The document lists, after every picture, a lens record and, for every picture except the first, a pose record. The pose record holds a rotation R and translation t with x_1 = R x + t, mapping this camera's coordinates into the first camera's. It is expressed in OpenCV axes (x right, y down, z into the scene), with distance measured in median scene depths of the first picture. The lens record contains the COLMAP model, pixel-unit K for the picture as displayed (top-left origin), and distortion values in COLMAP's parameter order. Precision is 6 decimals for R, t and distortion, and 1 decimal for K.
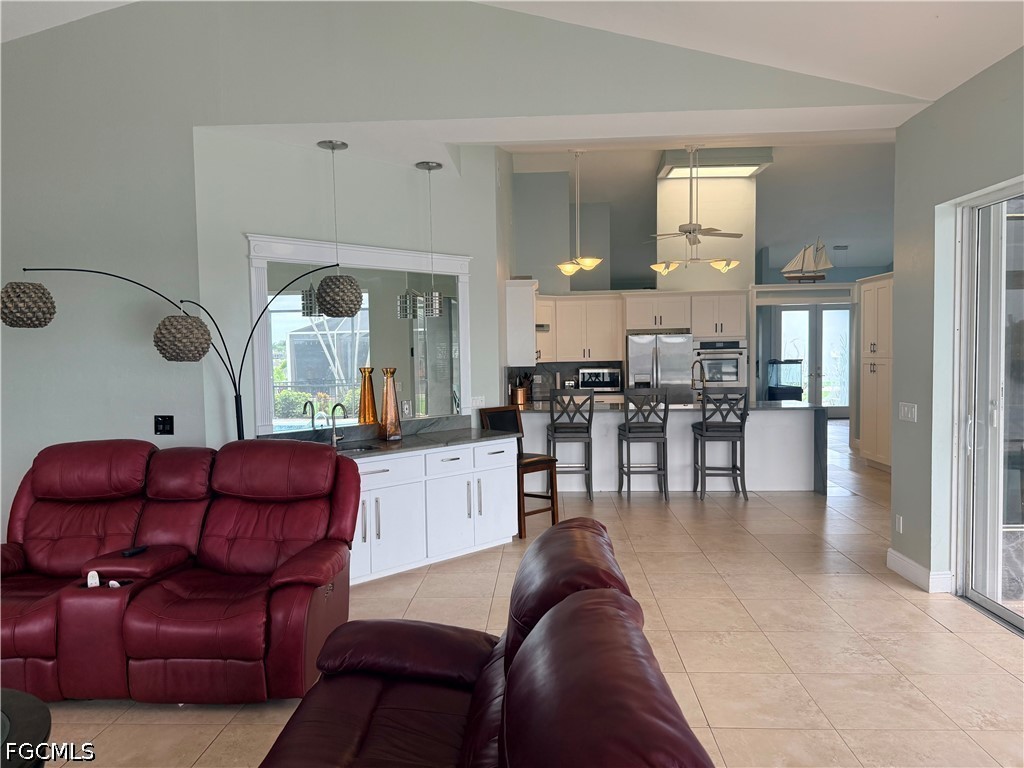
lens RADIAL K [[729.9, 0, 515.2], [0, 729.9, 383.4], [0, 0, 1]] dist [-0.003162, -0.001638]
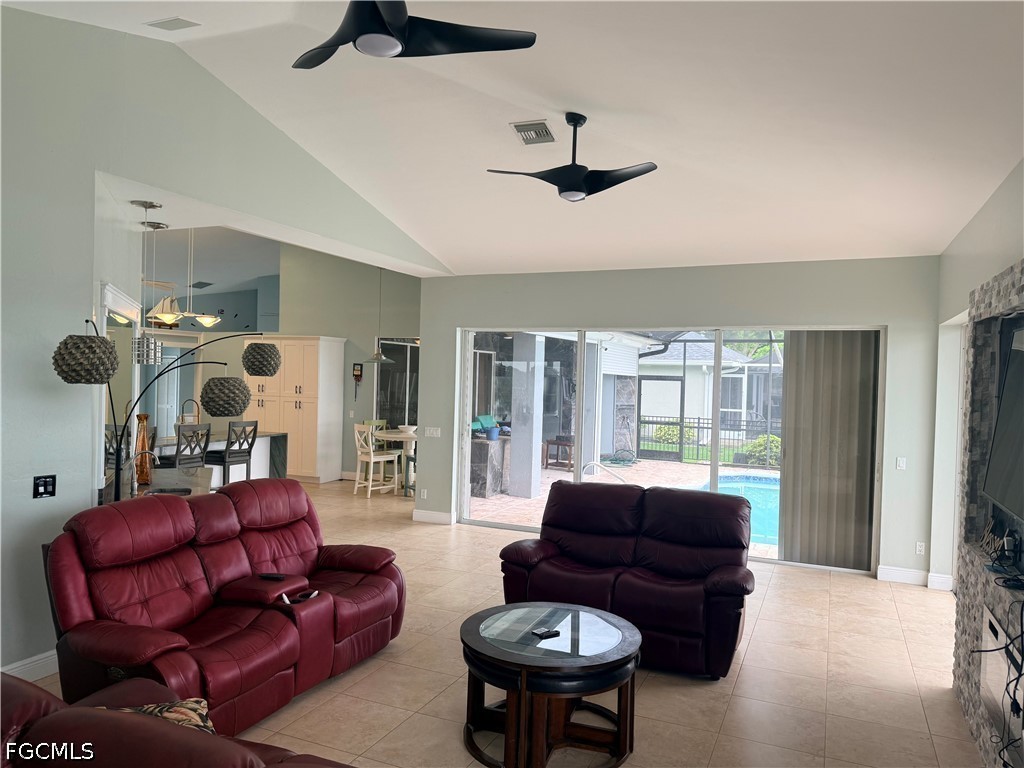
lens RADIAL K [[729.9, 0, 511.4], [0, 729.9, 385.5], [0, 0, 1]] dist [-0.003162, -0.001638]
pose [[0.381014, 0.010068, 0.924515, -1.101896], [0.017840, 0.999674, -0.018239, -0.040522], [-0.924397, 0.023442, 0.380710, 0.132069]]
